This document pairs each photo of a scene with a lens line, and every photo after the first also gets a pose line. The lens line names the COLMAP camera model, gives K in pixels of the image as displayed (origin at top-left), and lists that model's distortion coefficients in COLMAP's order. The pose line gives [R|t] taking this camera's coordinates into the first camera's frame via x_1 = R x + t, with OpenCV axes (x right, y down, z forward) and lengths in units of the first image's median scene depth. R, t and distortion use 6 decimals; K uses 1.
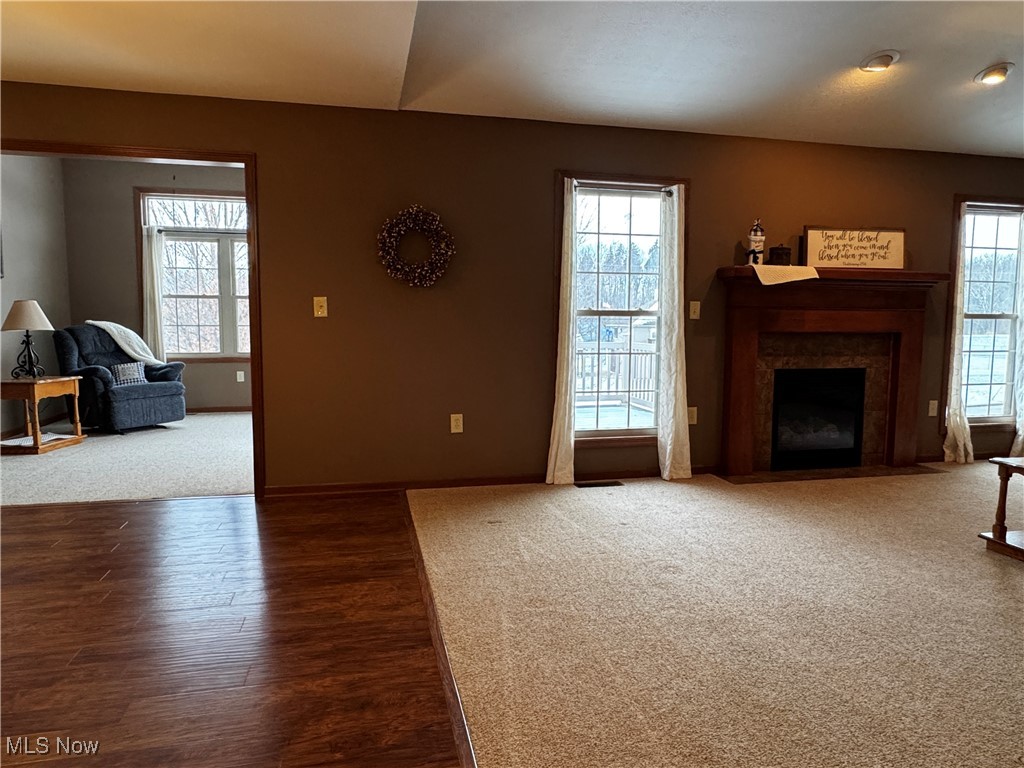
lens RADIAL K [[644.3, 0, 514.8], [0, 644.3, 382.6], [0, 0, 1]] dist [-0.014529, -0.003461]
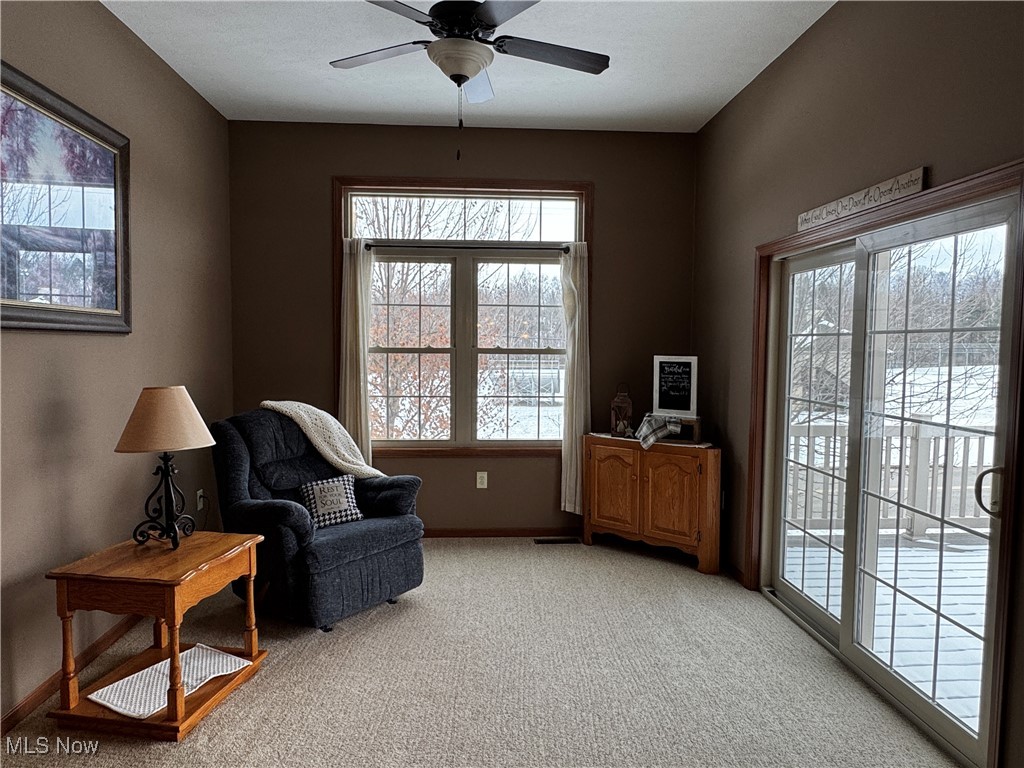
lens RADIAL K [[644.3, 0, 508.0], [0, 644.3, 385.3], [0, 0, 1]] dist [-0.014529, -0.003461]
pose [[0.984631, 0.017217, -0.173797, -0.348171], [-0.021331, 0.999534, -0.021829, -0.102610], [0.173340, 0.025201, 0.984540, 0.463628]]
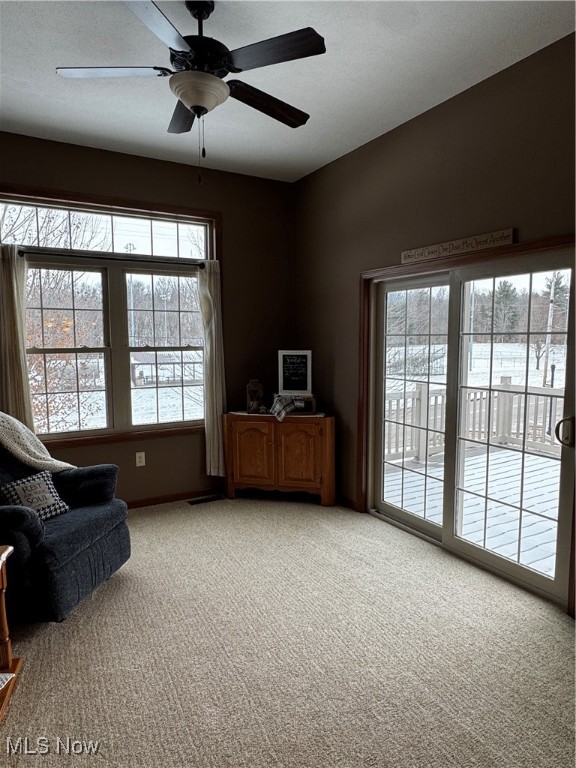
lens RADIAL K [[483.2, 0, 287.4], [0, 483.2, 388.5], [0, 0, 1]] dist [-0.014529, -0.003461]
pose [[0.957281, -0.035420, 0.286980, -0.494682], [0.030269, 0.999292, 0.022366, -0.113184], [-0.287569, -0.012724, 0.957675, 0.506215]]
